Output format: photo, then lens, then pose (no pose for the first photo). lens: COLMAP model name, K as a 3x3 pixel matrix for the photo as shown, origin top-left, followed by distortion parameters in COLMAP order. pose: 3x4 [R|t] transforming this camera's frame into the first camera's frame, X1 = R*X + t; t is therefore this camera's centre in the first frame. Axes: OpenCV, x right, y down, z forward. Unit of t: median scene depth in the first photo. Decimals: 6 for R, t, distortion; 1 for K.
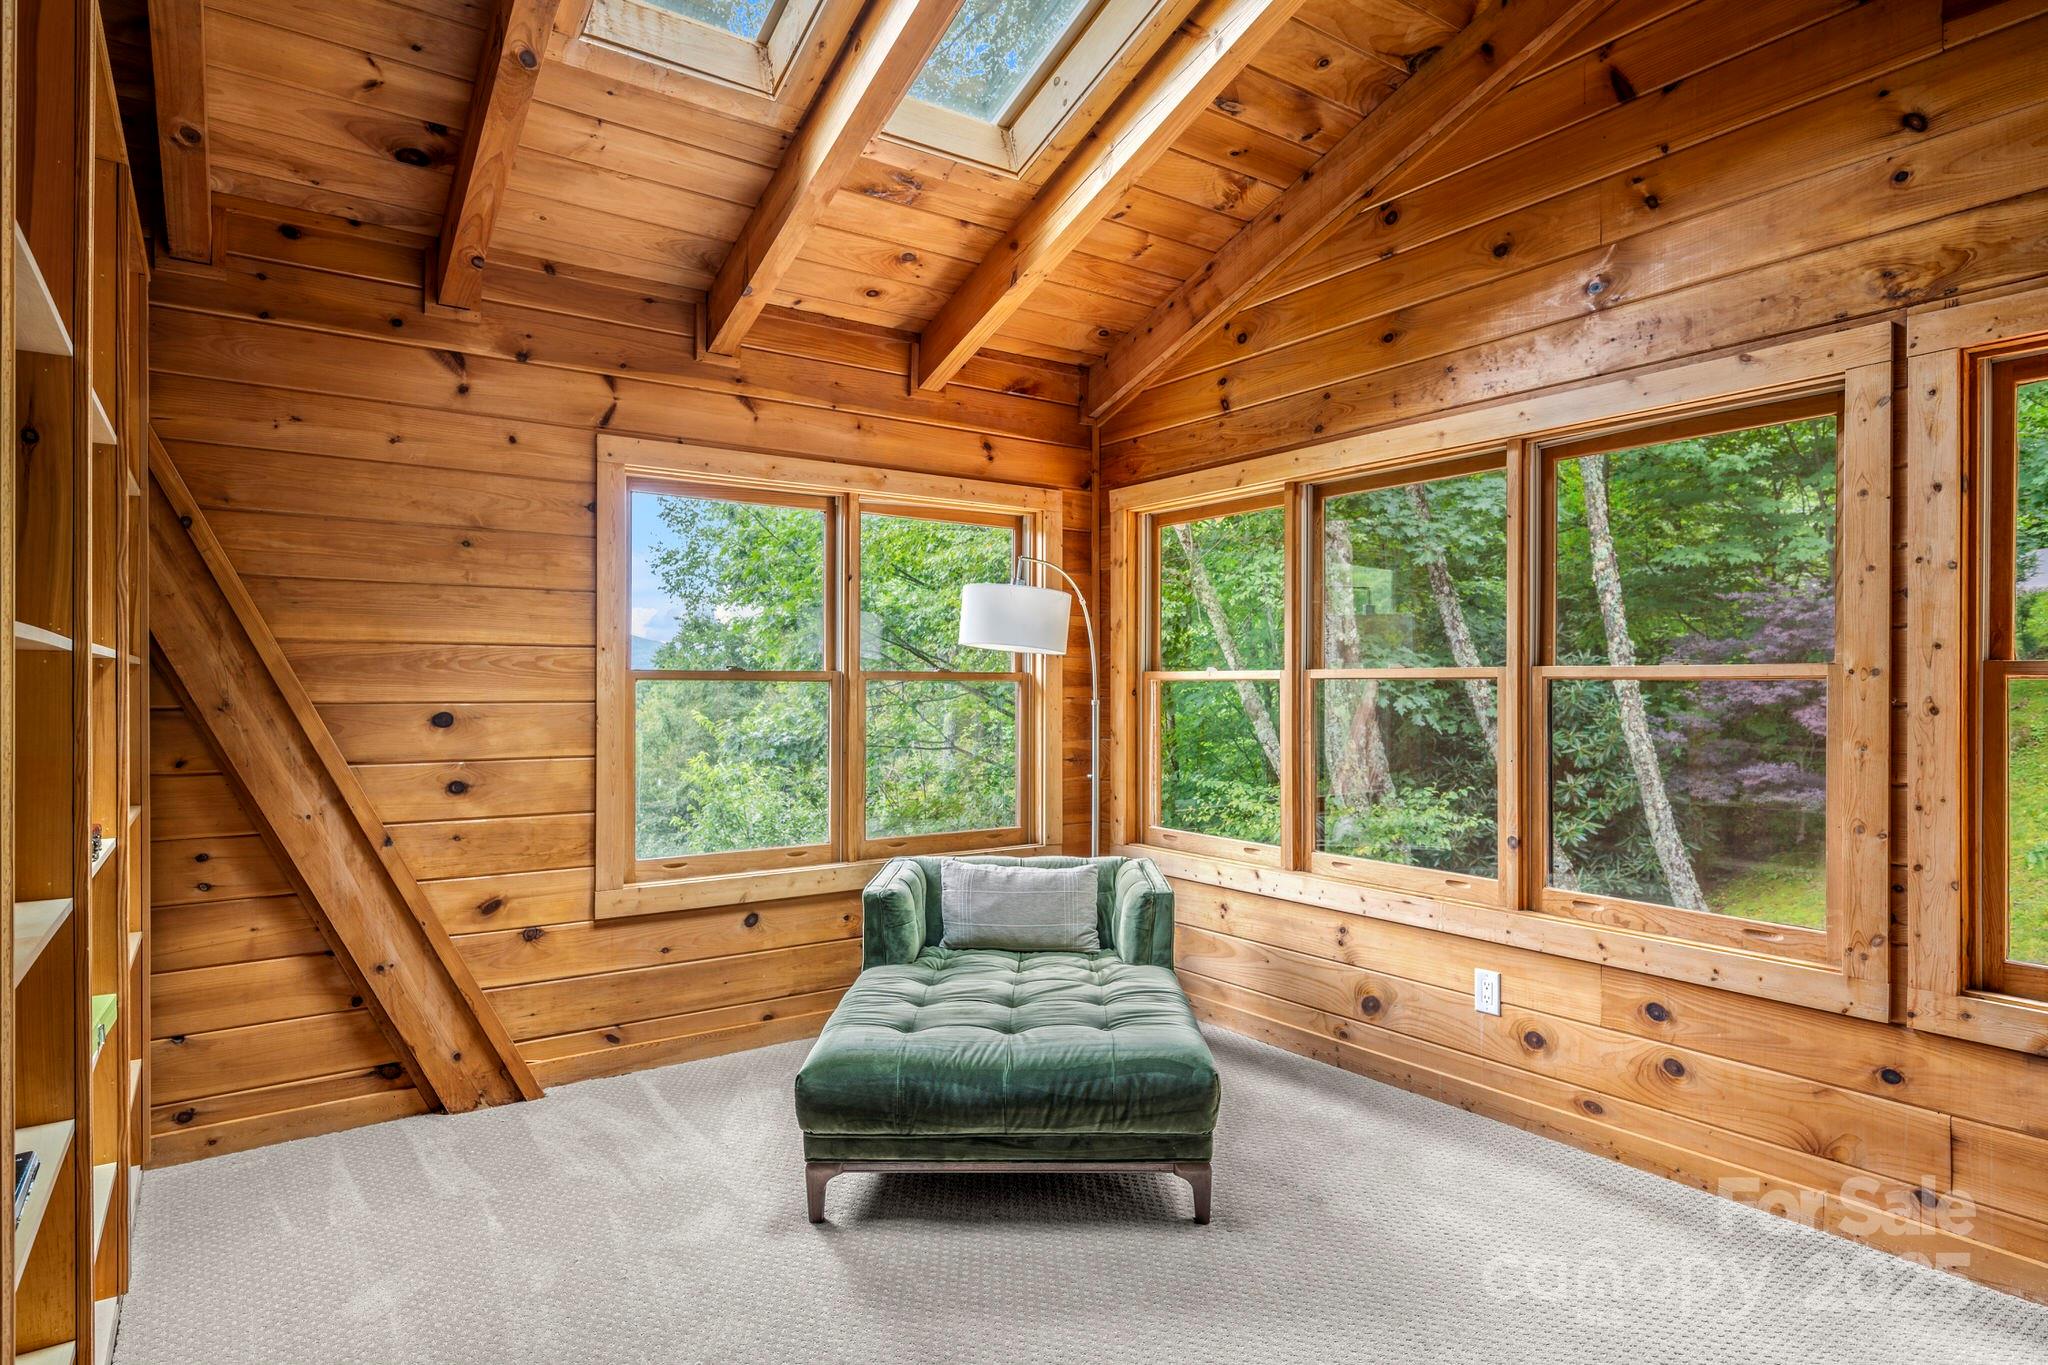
lens RADIAL K [[1143.7, 0, 1027.3], [0, 1143.7, 682.0], [0, 0, 1]] dist [-0.003957, 0.003526]
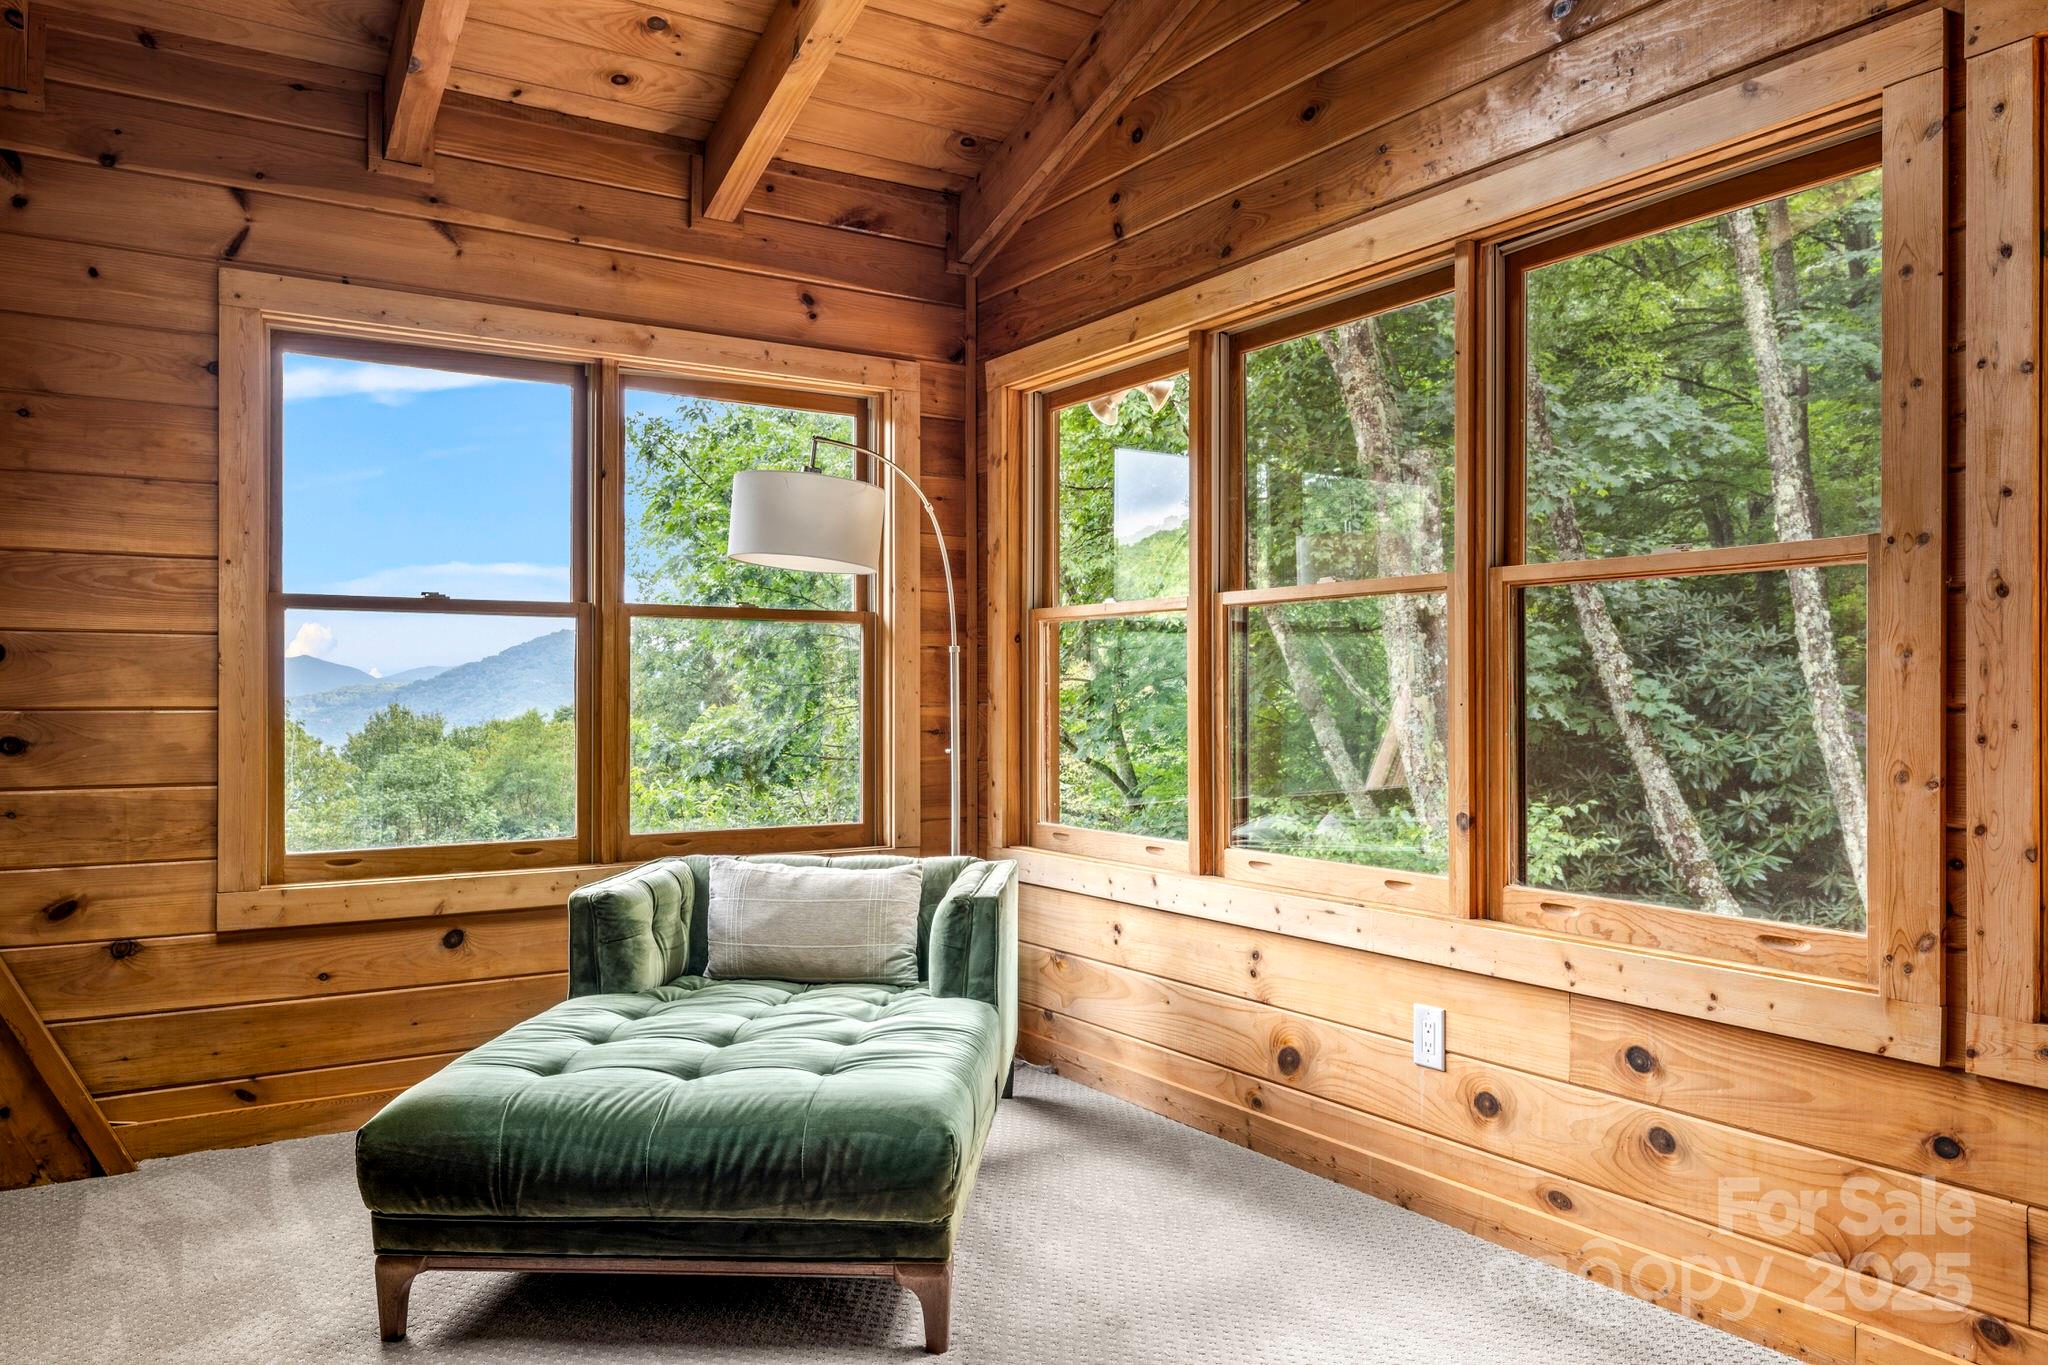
lens RADIAL K [[1467.0, 0, 1022.9], [0, 1467.0, 689.9], [0, 0, 1]] dist [-0.002232, -0.002077]
pose [[0.998957, -0.001696, -0.045640, 0.180044], [0.001671, 0.999998, -0.000583, 0.054922], [0.045641, 0.000506, 0.998958, 0.087881]]
